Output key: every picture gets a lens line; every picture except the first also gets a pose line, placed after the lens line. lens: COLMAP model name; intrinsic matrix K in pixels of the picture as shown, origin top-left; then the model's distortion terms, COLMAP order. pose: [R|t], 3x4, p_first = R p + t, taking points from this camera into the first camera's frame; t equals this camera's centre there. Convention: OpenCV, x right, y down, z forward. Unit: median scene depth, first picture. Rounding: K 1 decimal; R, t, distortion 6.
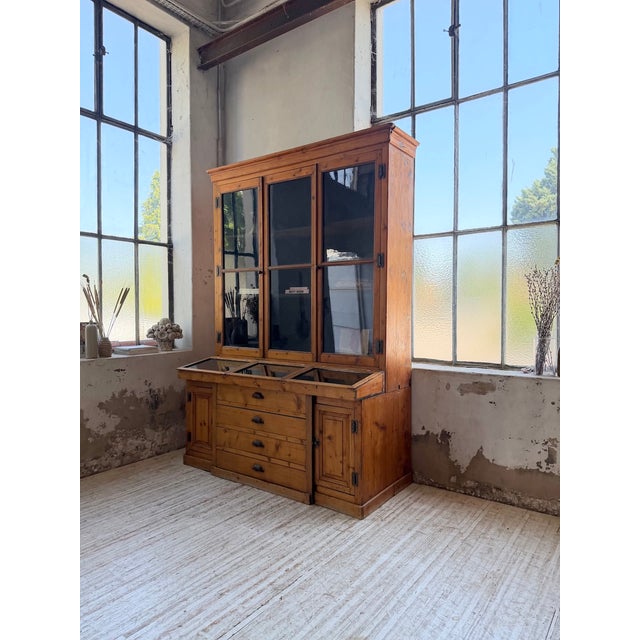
lens RADIAL K [[451.2, 0, 321.6], [0, 451.2, 317.4], [0, 0, 1]] dist [0.039164, -0.052564]
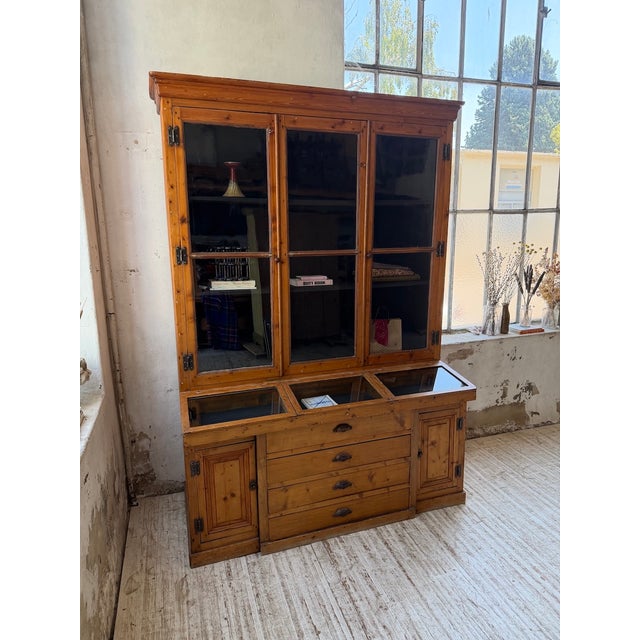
lens RADIAL K [[451.2, 0, 321.4], [0, 451.2, 320.4], [0, 0, 1]] dist [0.039164, -0.052564]
pose [[0.578751, -0.169229, 0.797753, -0.736839], [0.024295, 0.981376, 0.190556, -0.153546], [-0.815143, -0.090903, 0.572083, 0.590846]]
